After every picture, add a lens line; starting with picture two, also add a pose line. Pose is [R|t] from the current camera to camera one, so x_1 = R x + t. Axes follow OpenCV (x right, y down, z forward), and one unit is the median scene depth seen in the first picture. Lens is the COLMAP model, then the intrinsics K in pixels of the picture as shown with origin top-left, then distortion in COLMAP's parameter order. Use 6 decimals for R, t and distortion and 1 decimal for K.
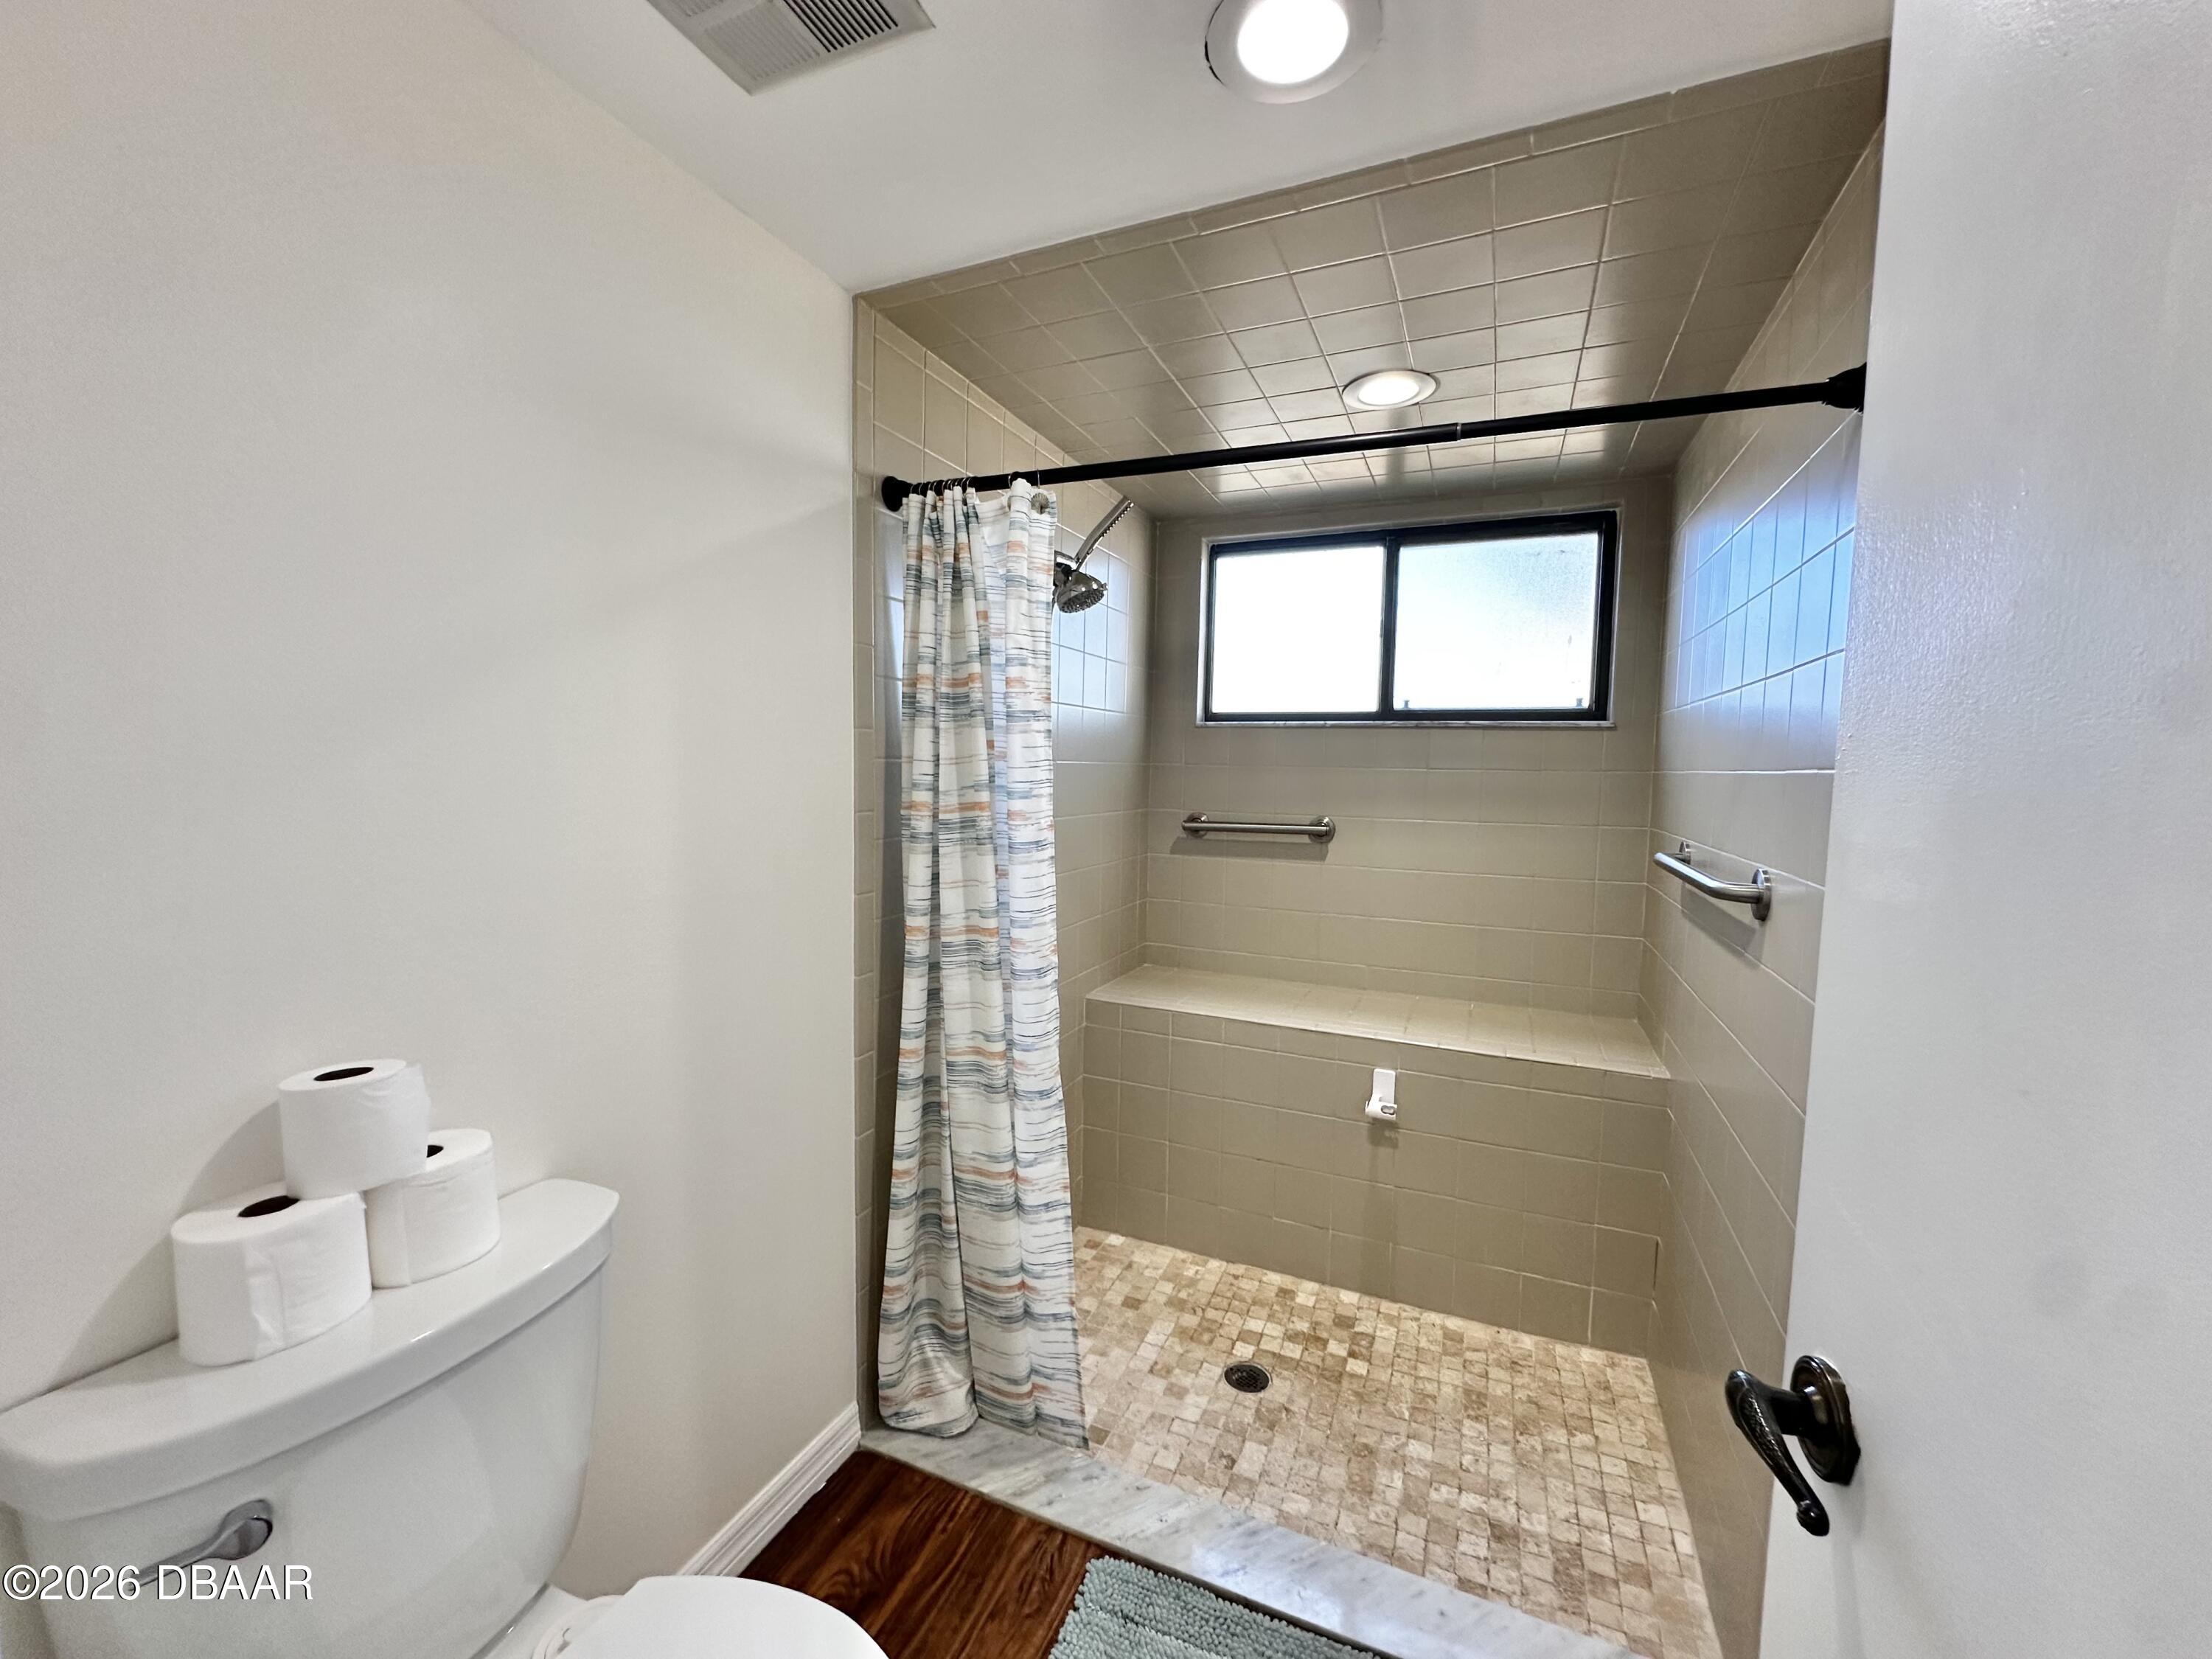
lens RADIAL K [[888.2, 0, 1102.4], [0, 888.2, 832.1], [0, 0, 1]] dist [-0.000513, 0.000053]
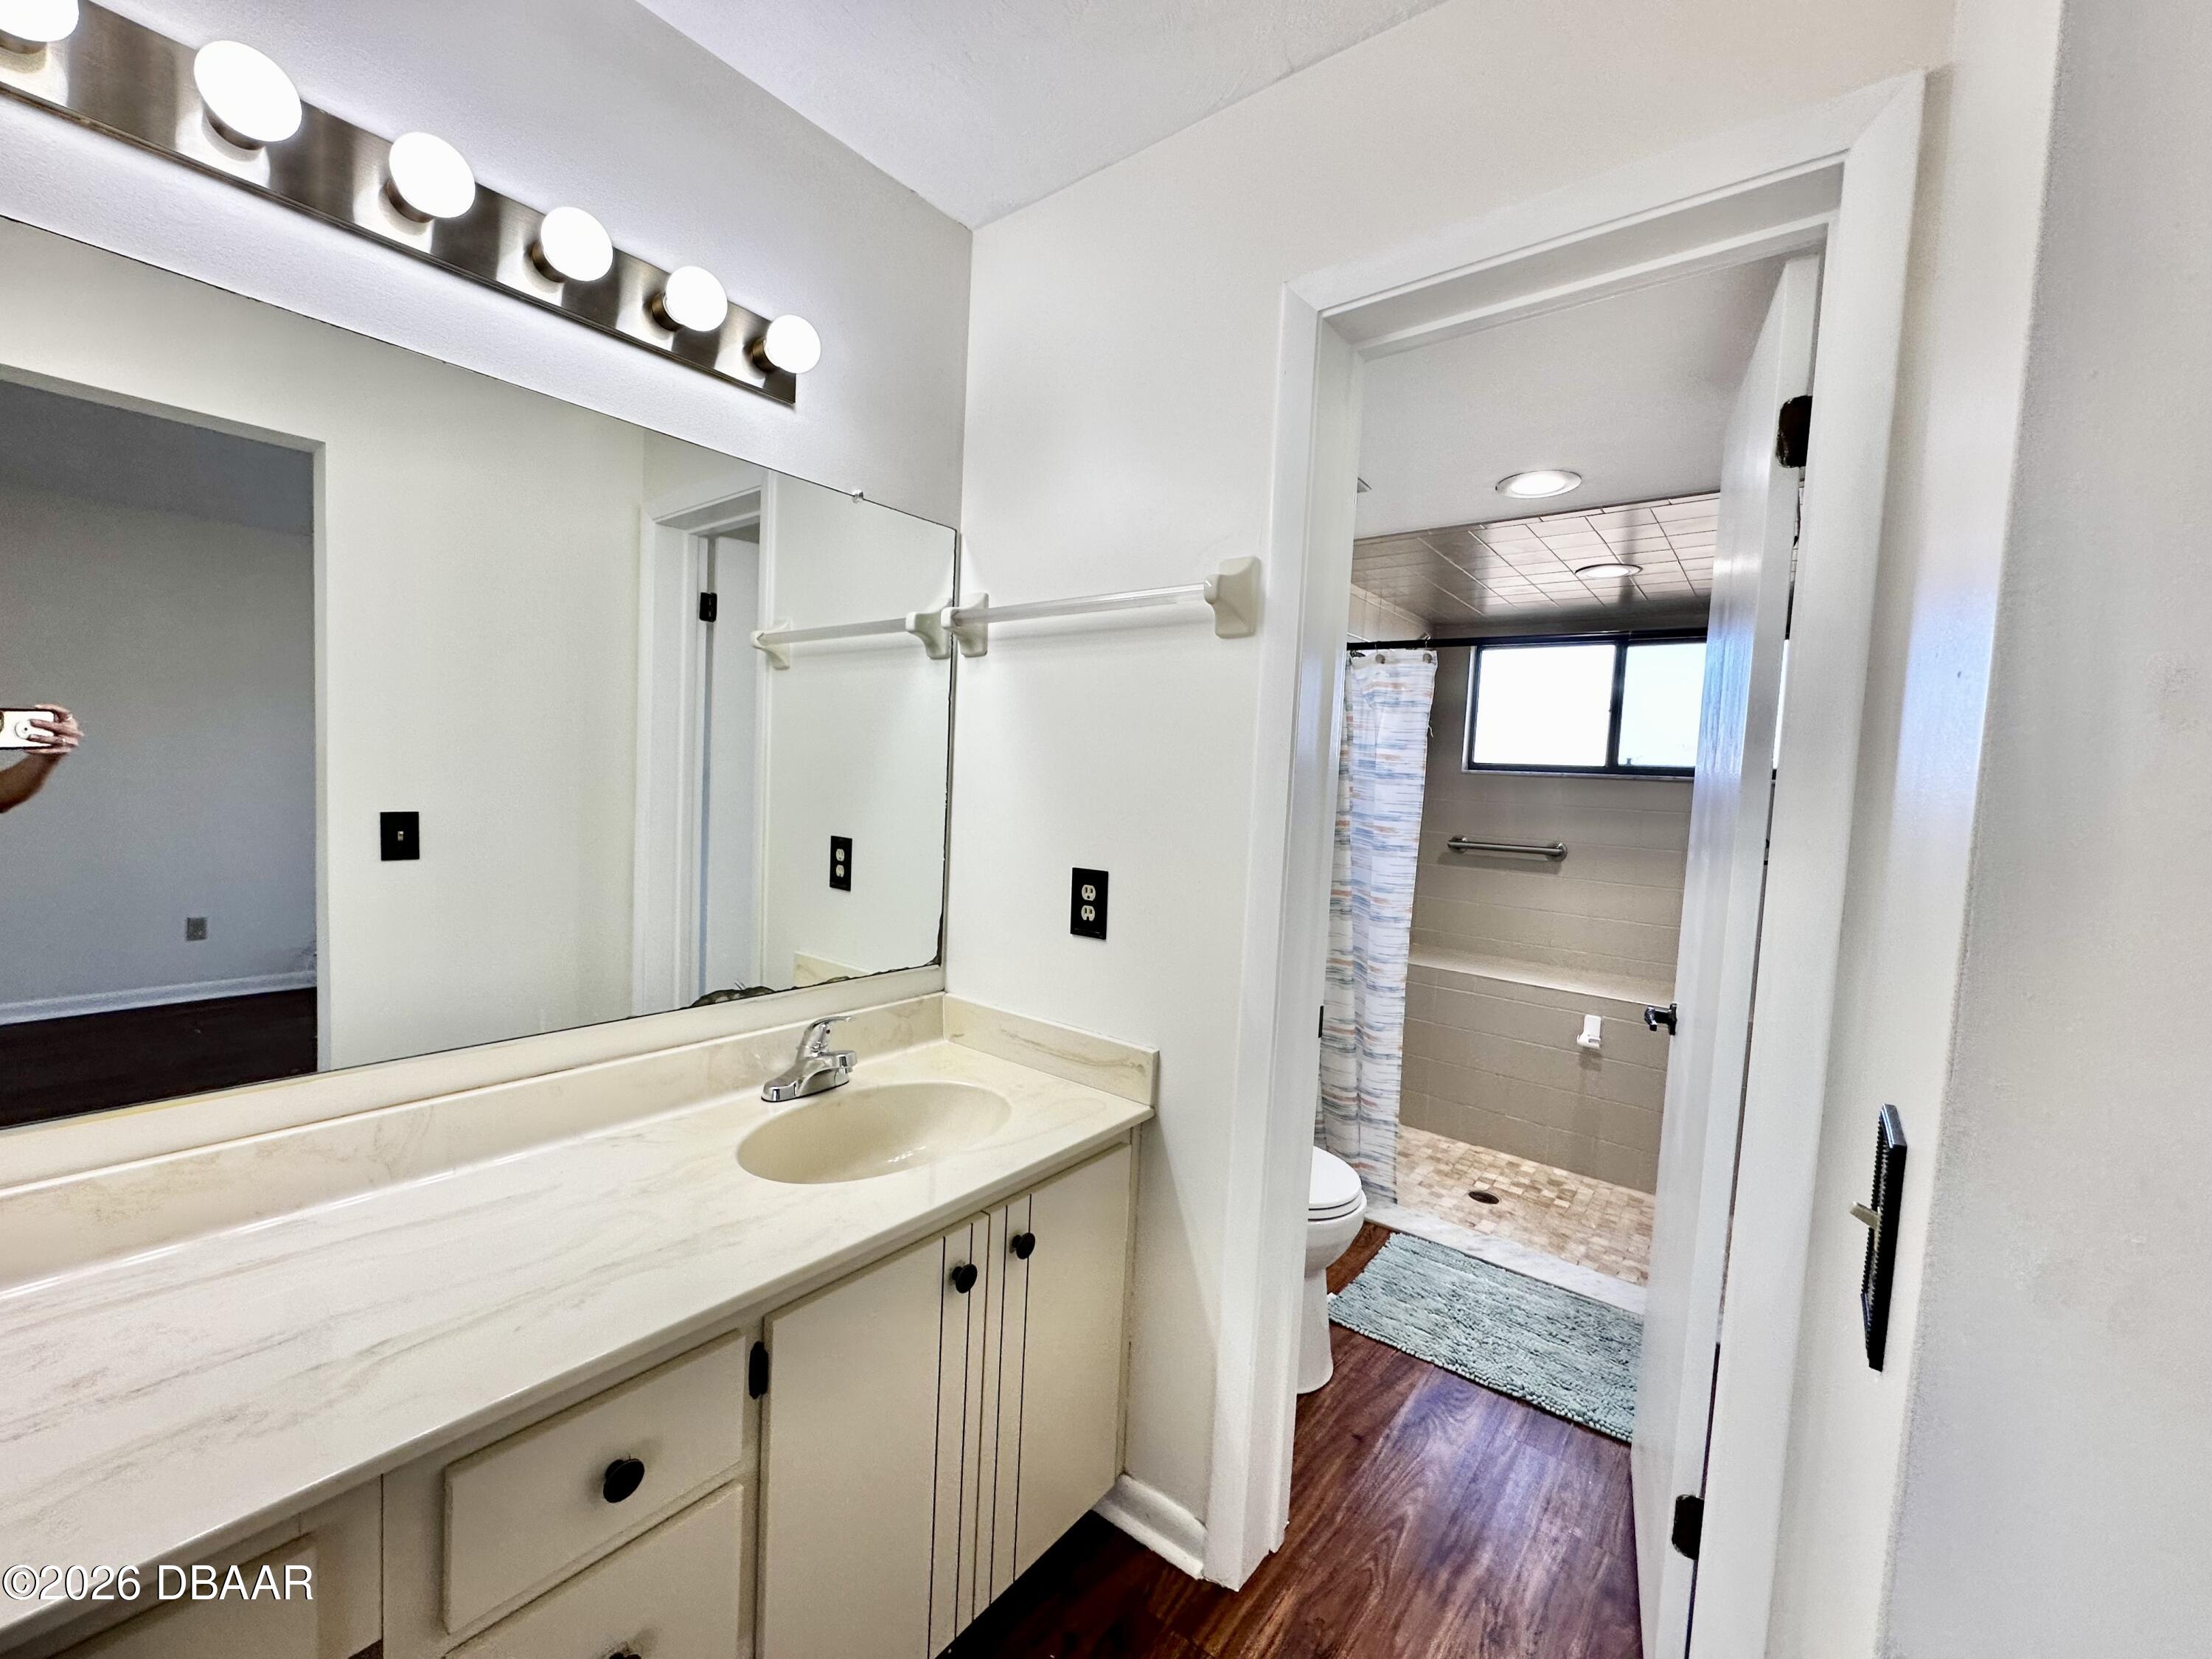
lens RADIAL K [[888.2, 0, 1093.8], [0, 888.2, 835.8], [0, 0, 1]] dist [-0.000513, 0.000053]
pose [[0.965297, 0.041134, -0.257893, -0.112651], [-0.042739, 0.999086, -0.000618, 0.006095], [0.257632, 0.011618, 0.966173, -0.635958]]
